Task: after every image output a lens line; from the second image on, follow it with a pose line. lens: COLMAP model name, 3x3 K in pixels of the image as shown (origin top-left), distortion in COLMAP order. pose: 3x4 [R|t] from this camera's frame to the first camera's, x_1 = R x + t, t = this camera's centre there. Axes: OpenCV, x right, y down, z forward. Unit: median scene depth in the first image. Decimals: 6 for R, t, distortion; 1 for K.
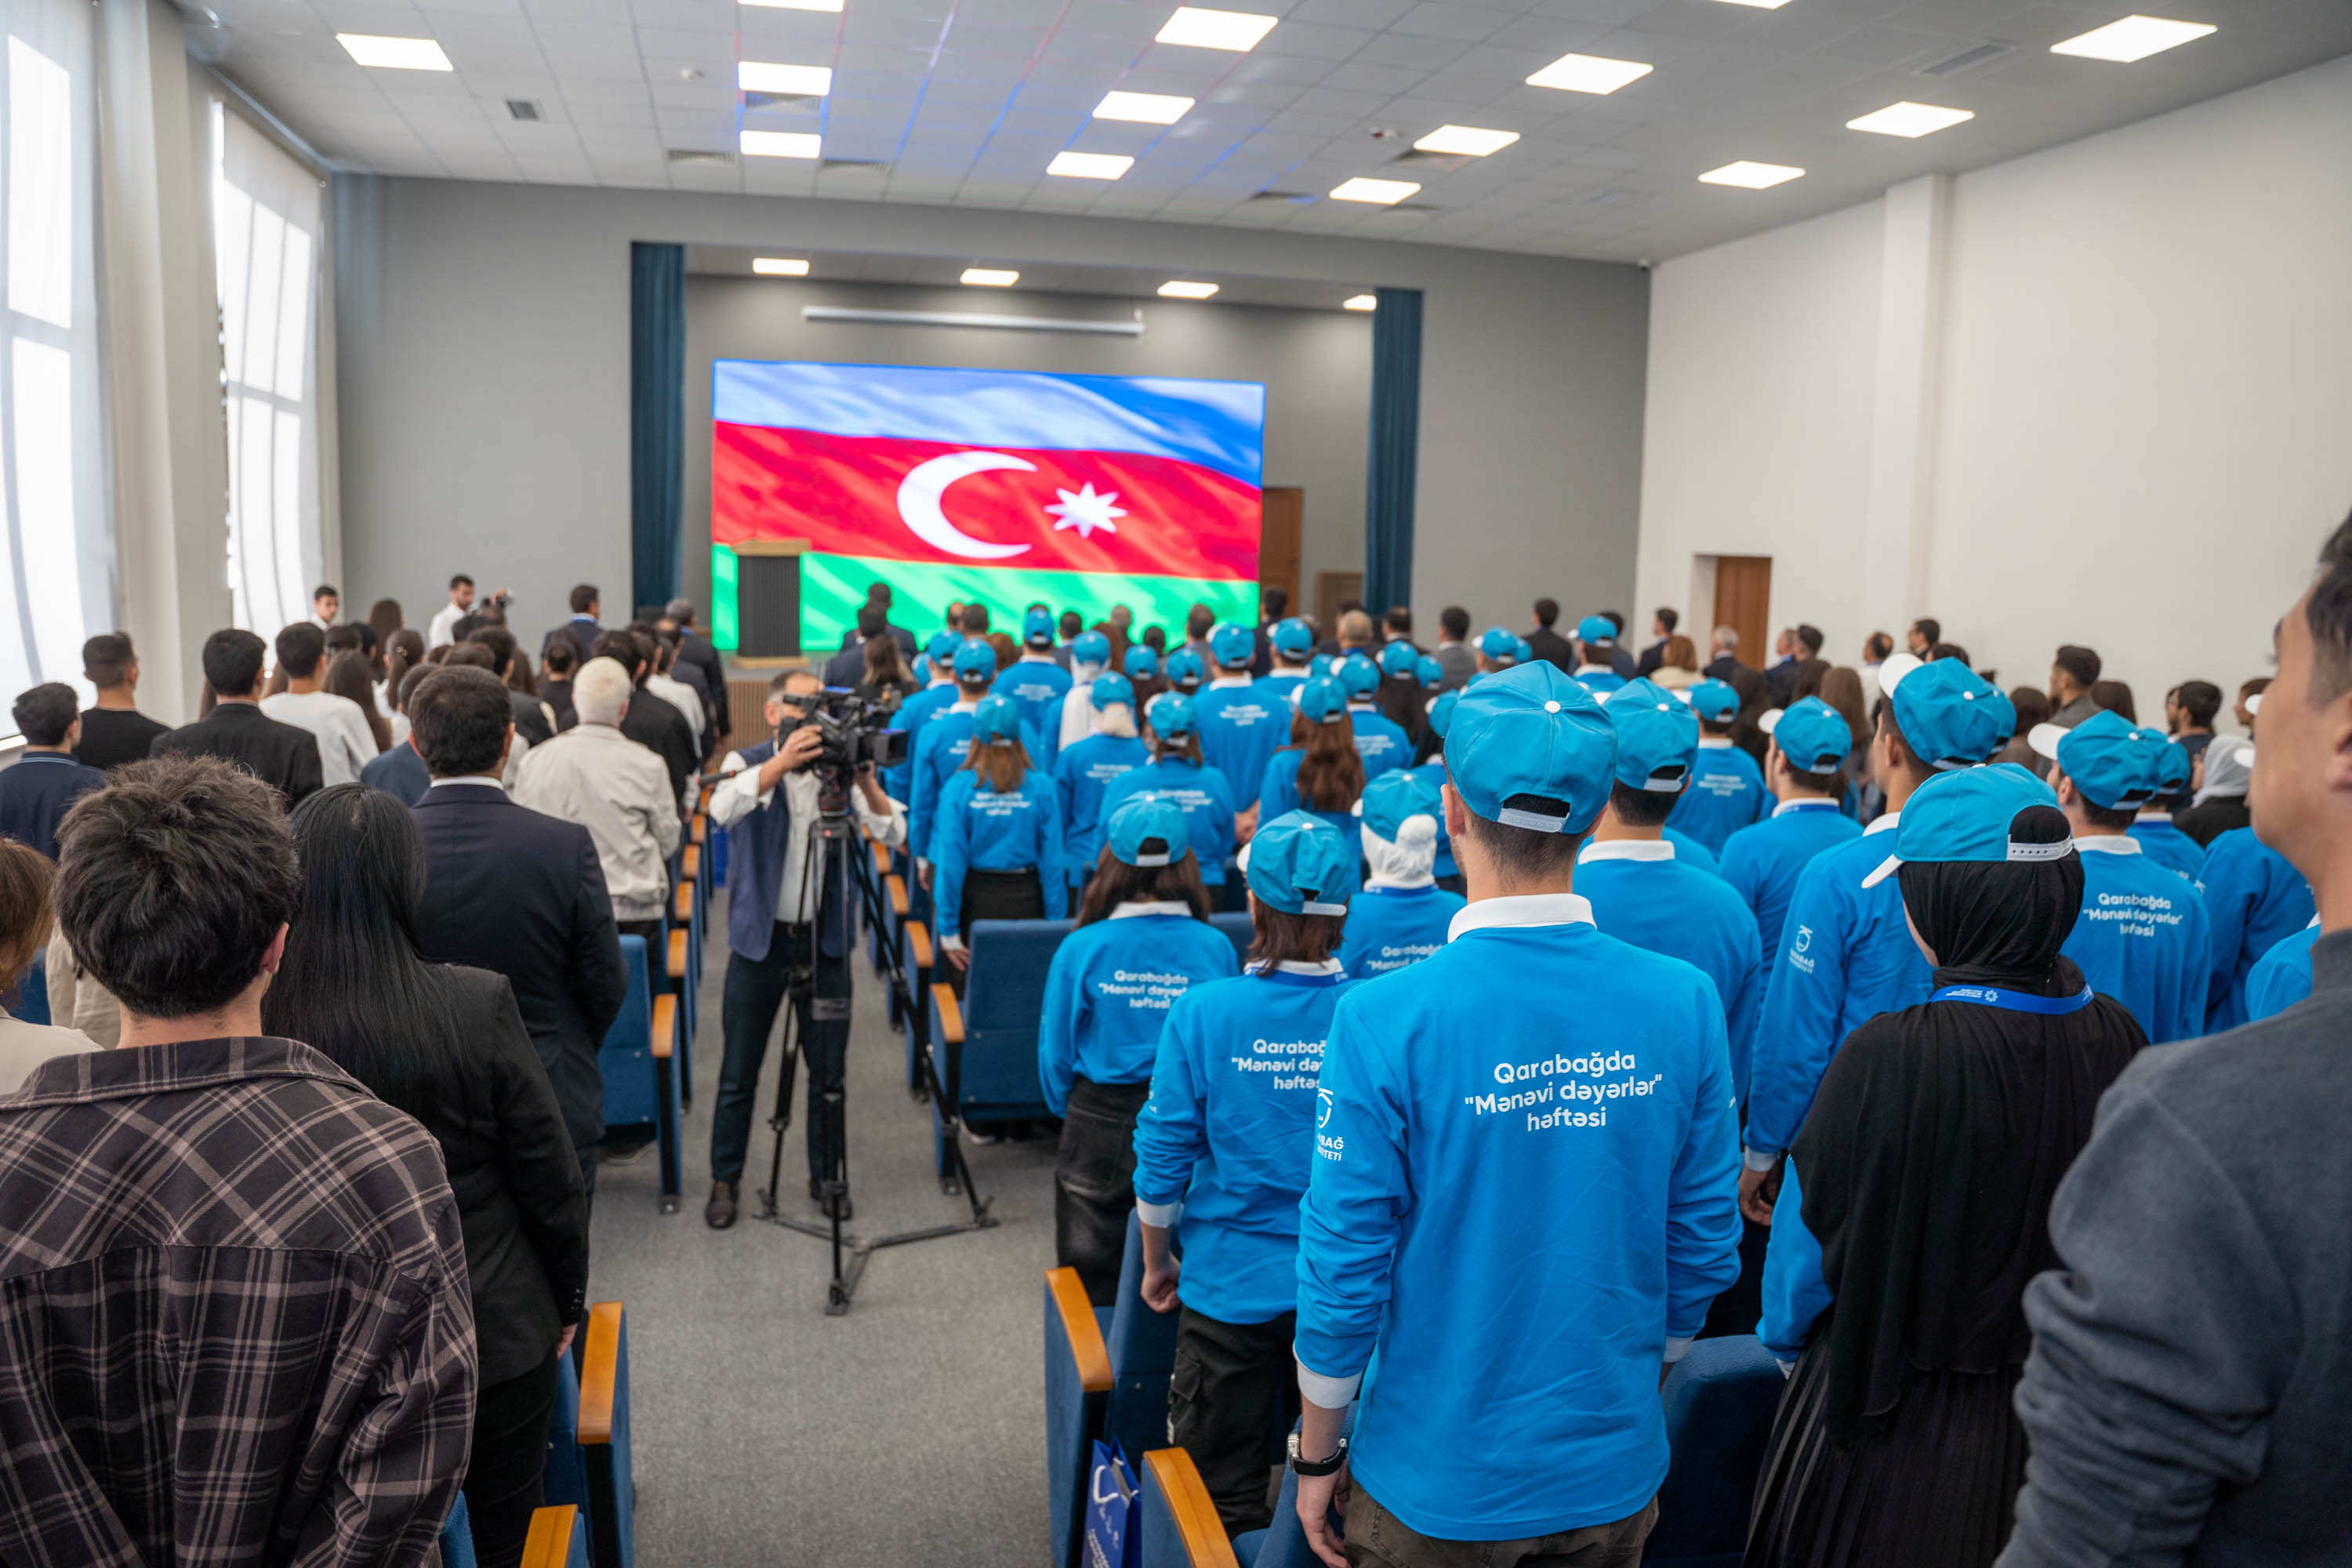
lens RADIAL K [[1529.4, 0, 1176.0], [0, 1529.4, 784.0], [0, 0, 1]] dist [-0.149339, 0.106708]
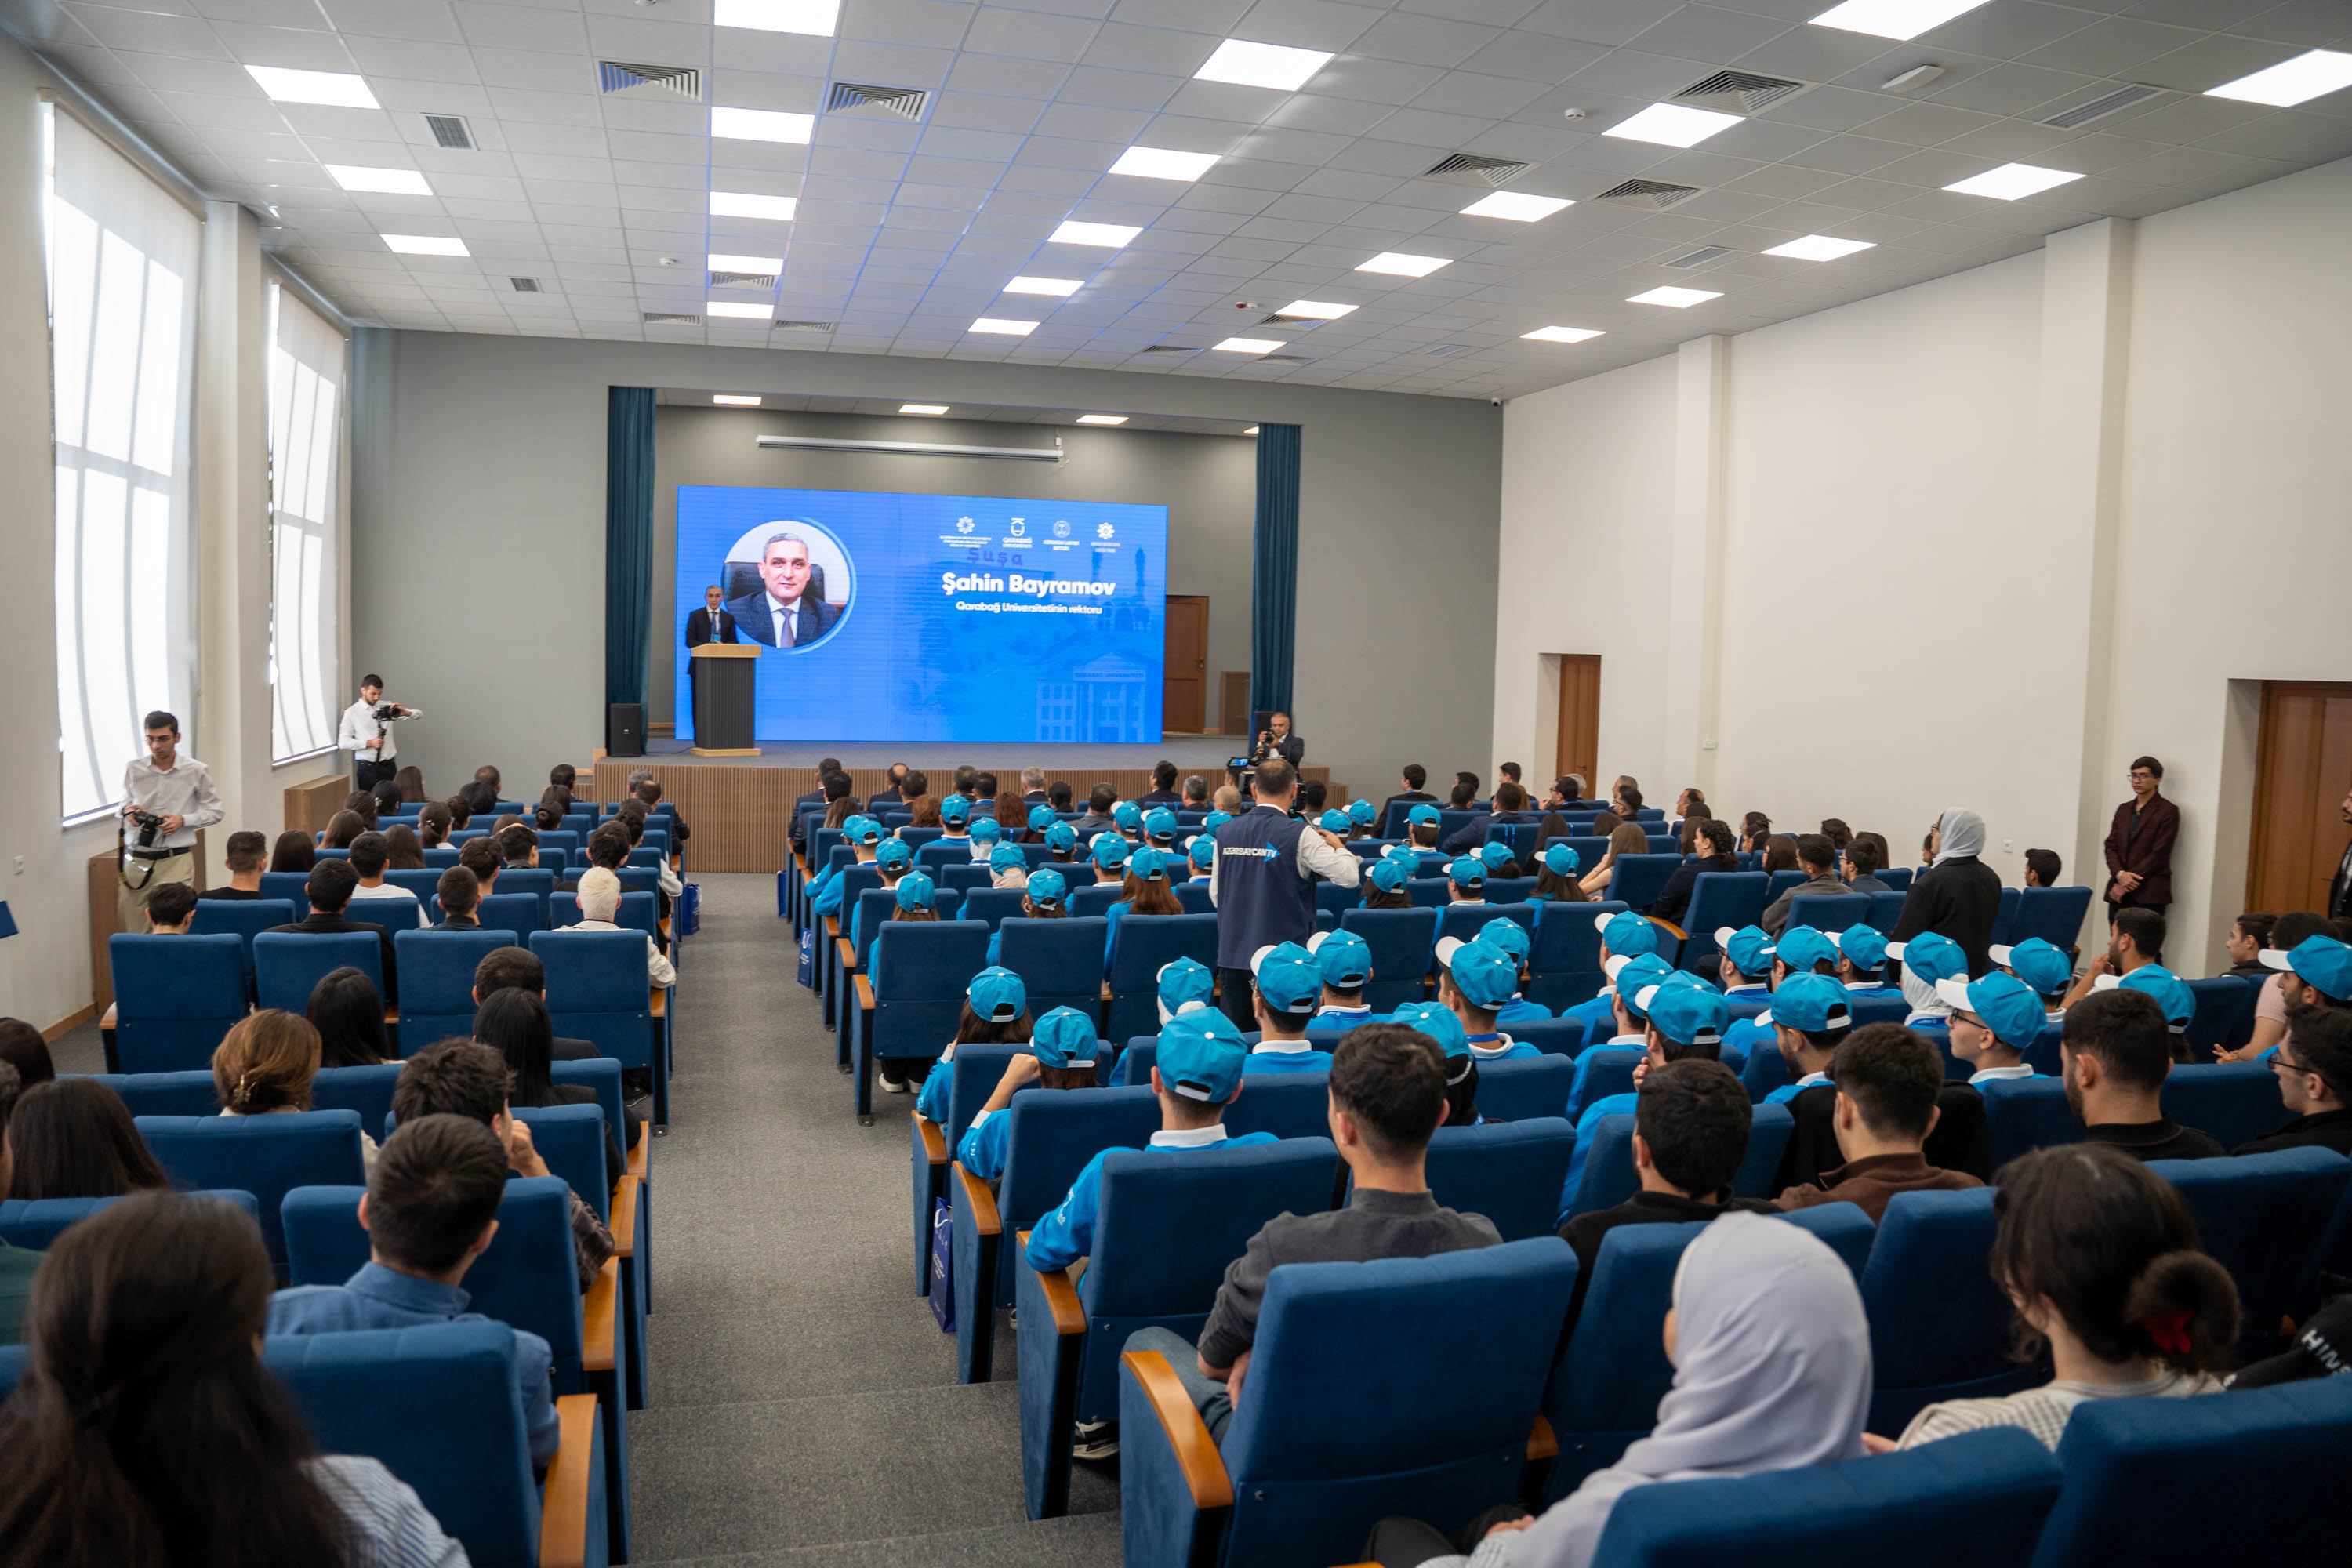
lens RADIAL K [[1529.4, 0, 1176.0], [0, 1529.4, 784.0], [0, 0, 1]] dist [-0.149339, 0.106708]
pose [[0.999413, -0.004157, 0.033994, 0.036557], [0.006342, 0.997902, -0.064437, 0.023088], [-0.033655, 0.064615, 0.997343, -0.166212]]
